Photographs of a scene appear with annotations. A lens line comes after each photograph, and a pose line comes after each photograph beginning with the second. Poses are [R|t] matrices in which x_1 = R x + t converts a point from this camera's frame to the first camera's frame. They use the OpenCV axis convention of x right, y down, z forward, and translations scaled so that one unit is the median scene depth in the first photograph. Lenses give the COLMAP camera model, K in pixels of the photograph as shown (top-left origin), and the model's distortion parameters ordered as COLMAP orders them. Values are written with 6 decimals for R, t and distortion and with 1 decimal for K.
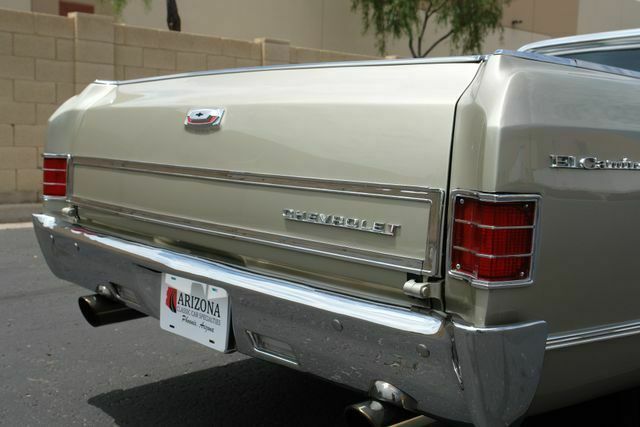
lens RADIAL K [[761.8, 0, 318.0], [0, 761.8, 211.7], [0, 0, 1]] dist [0.049632, 0.000000]
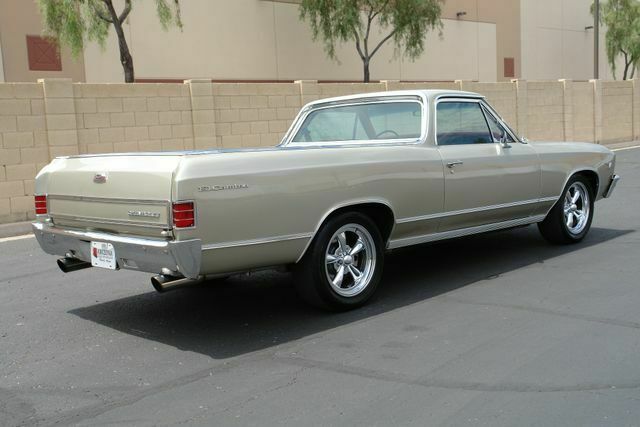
lens RADIAL K [[761.8, 0, 314.7], [0, 761.8, 214.2], [0, 0, 1]] dist [0.049632, 0.000000]
pose [[0.996125, -0.086700, 0.014791, 0.355227], [0.086577, 0.996206, 0.008786, 0.025274], [-0.015497, -0.007471, 0.999852, -1.065404]]
